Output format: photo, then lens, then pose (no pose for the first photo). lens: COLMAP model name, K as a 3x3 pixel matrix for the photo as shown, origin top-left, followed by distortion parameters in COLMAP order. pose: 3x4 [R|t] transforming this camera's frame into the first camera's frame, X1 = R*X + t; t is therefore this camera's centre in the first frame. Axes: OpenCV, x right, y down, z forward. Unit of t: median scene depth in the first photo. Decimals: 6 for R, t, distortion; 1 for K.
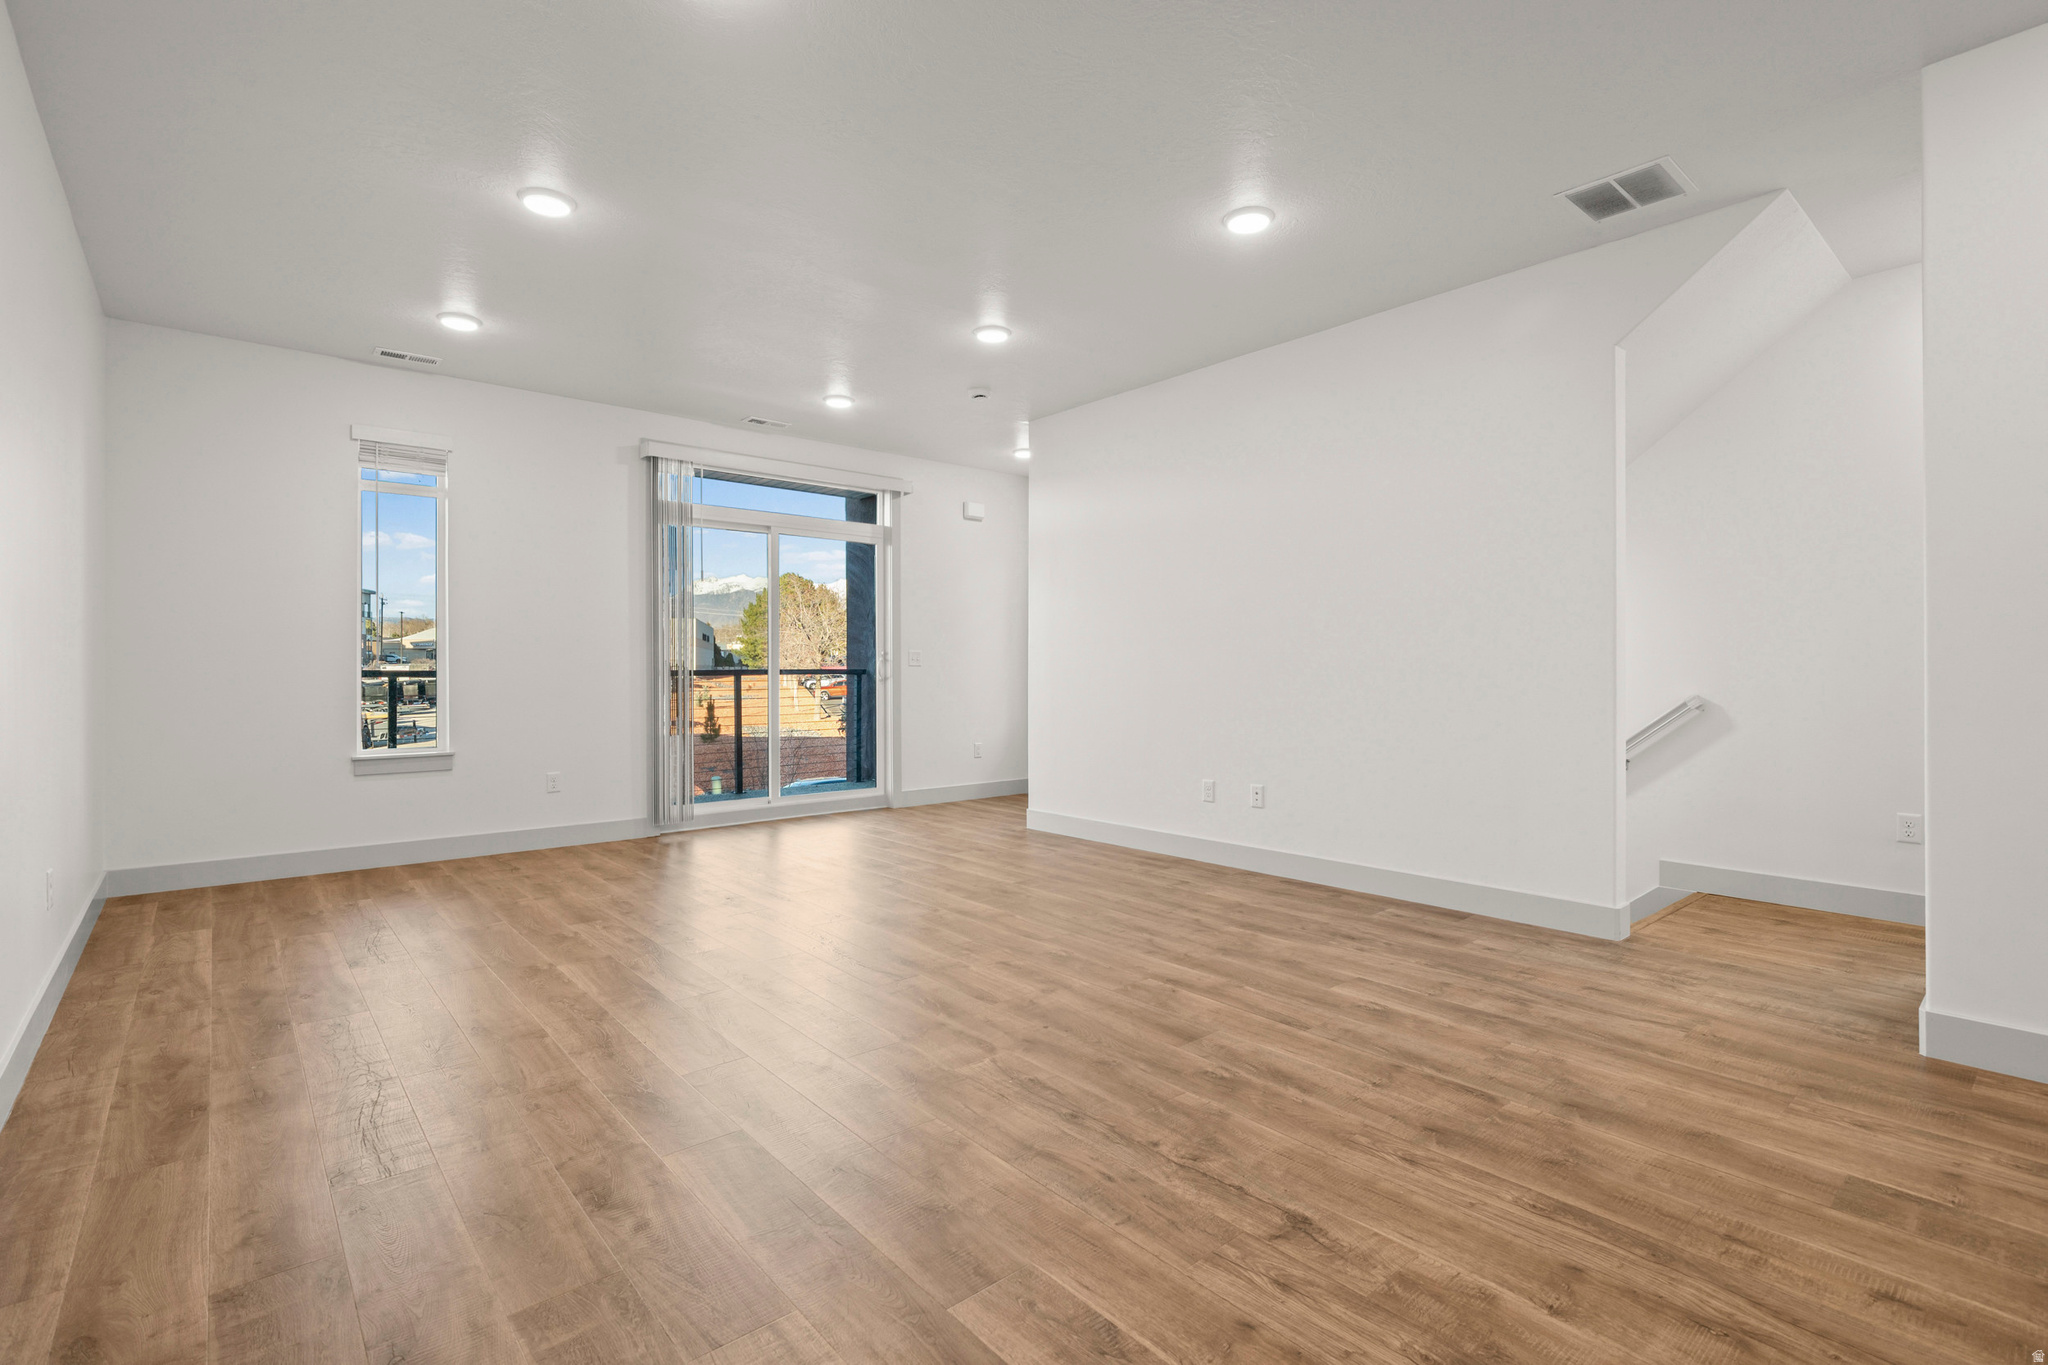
lens RADIAL K [[940.6, 0, 1036.4], [0, 940.6, 673.7], [0, 0, 1]] dist [-0.011333, 0.000618]
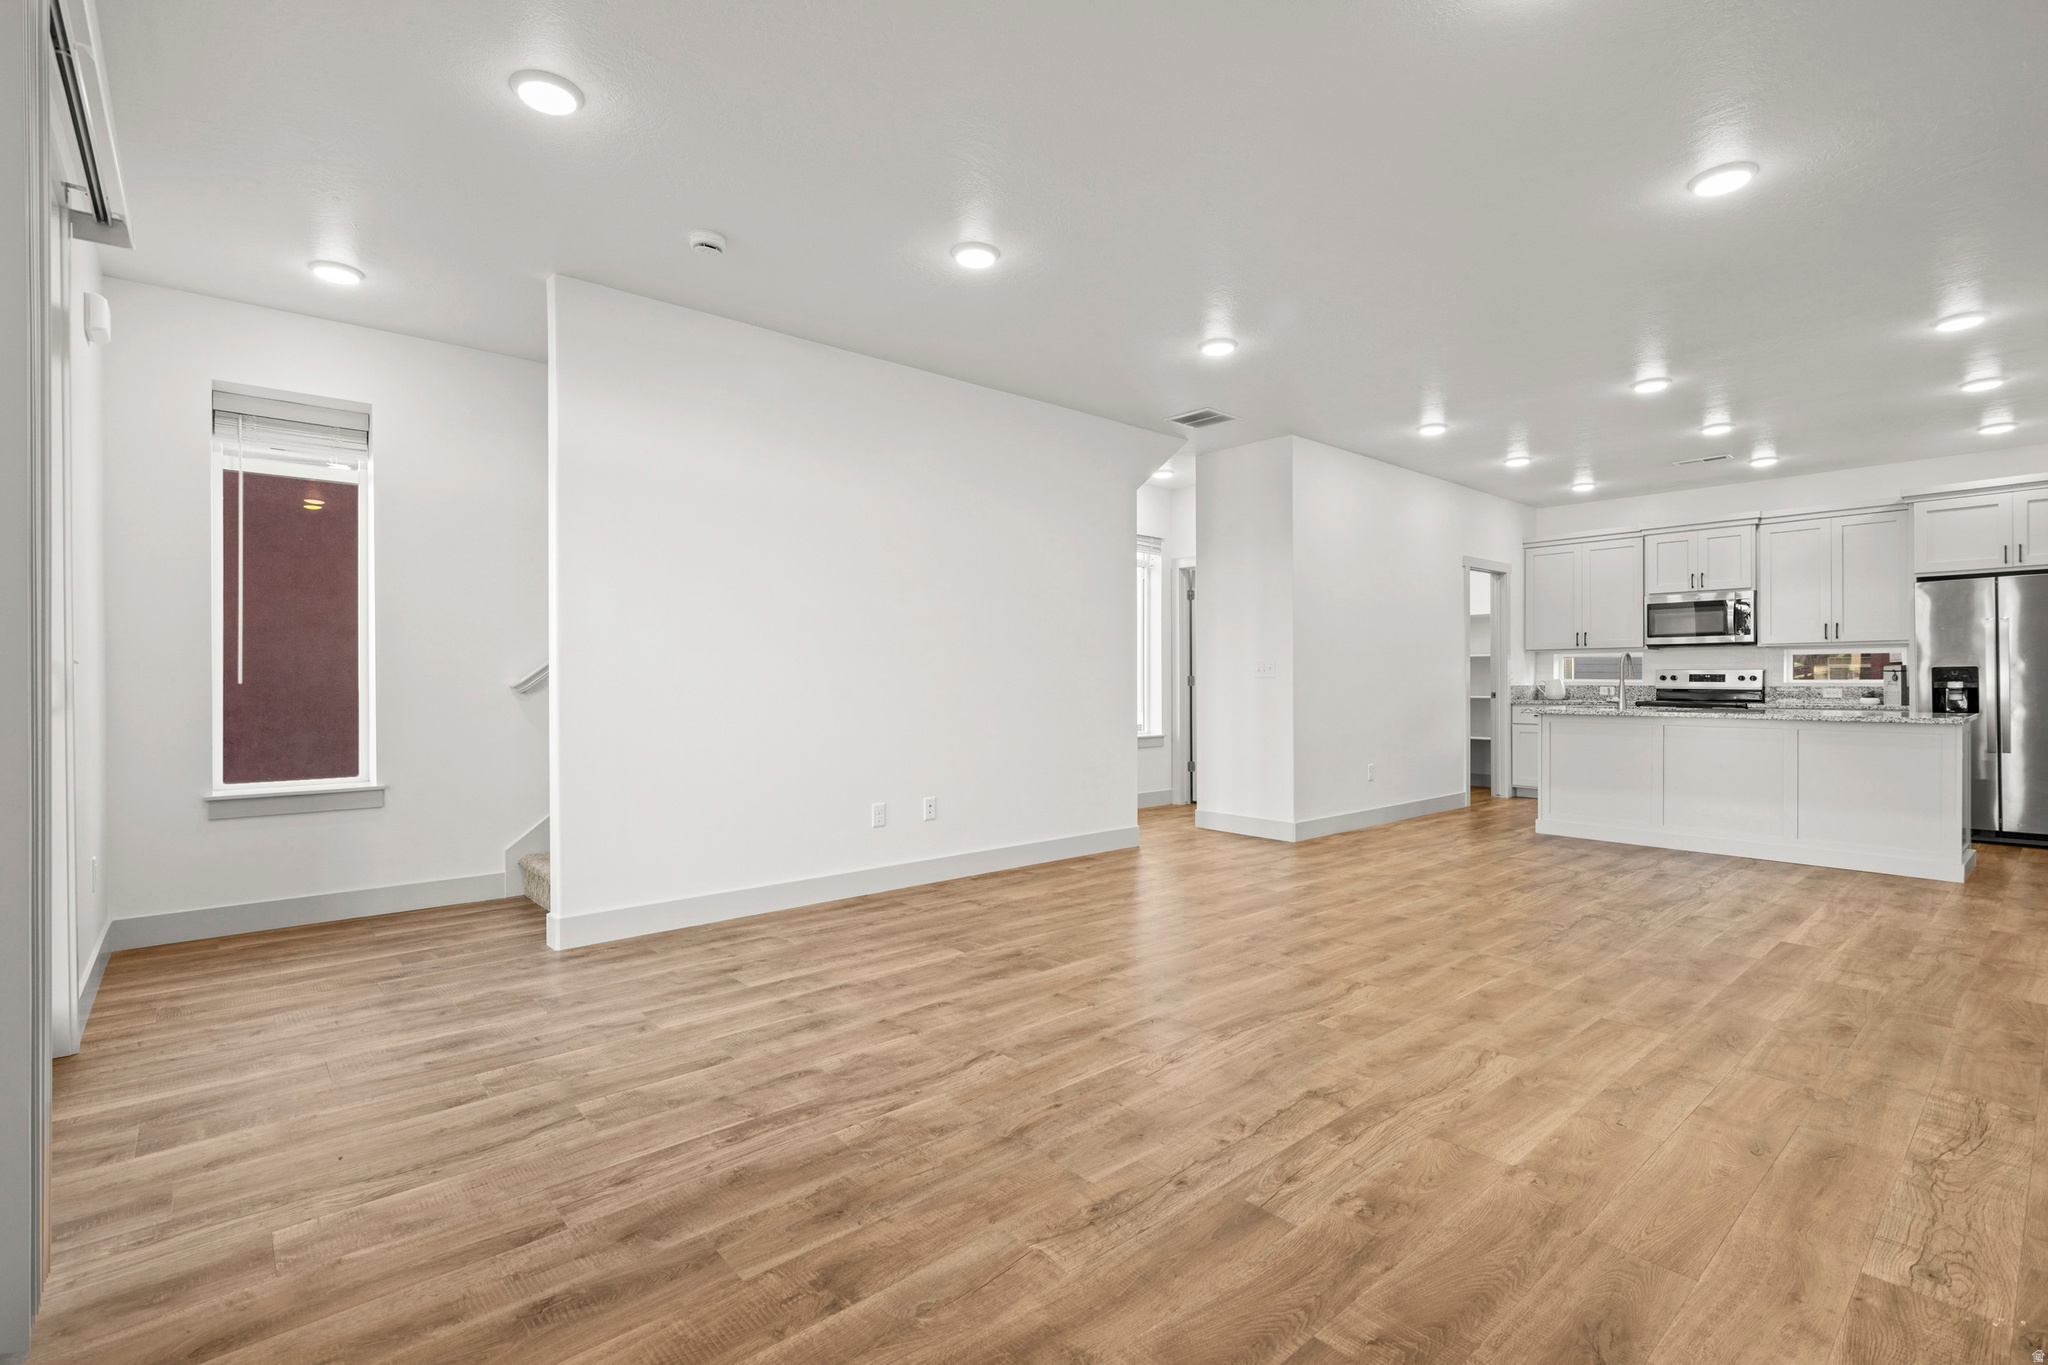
lens RADIAL K [[929.9, 0, 1024.0], [0, 929.9, 682.5], [0, 0, 1]] dist [0.003043, -0.000075]
pose [[-0.000780, 0.001059, 0.999999, -0.825138], [0.005361, 0.999985, -0.001055, -0.004487], [-0.999985, 0.005360, -0.000785, 0.968773]]
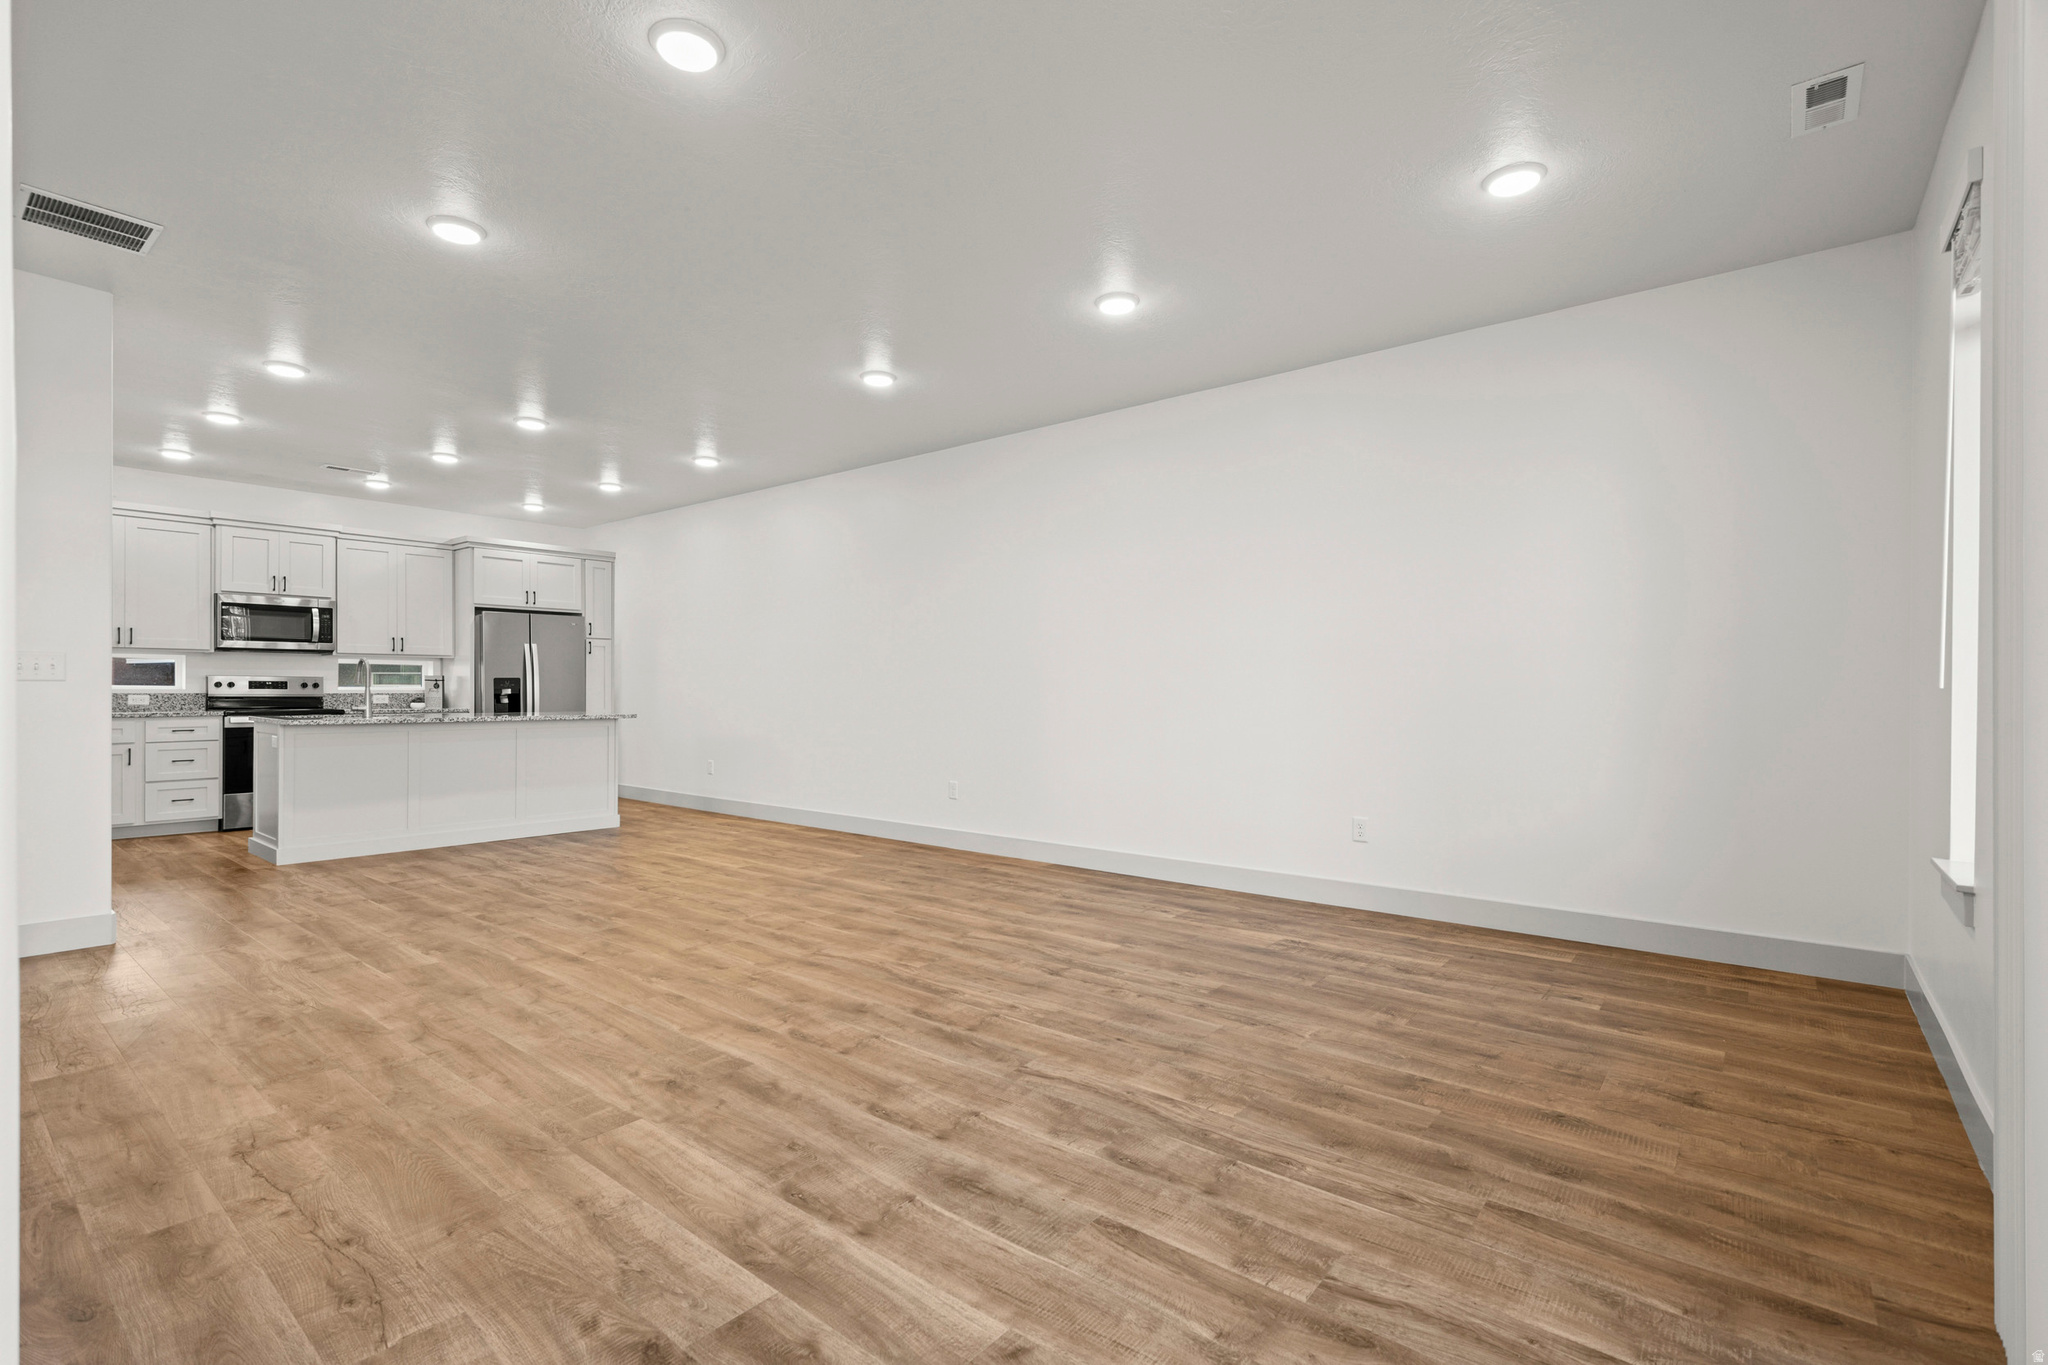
lens RADIAL K [[925.8, 0, 1024.0], [0, 925.8, 682.5], [0, 0, 1]] dist [-0.001835, -0.000839]
pose [[-0.985863, 0.001337, -0.167549, -0.146104], [0.001756, 0.999996, -0.002352, -0.006330], [0.167545, -0.002613, -0.985861, 1.546007]]
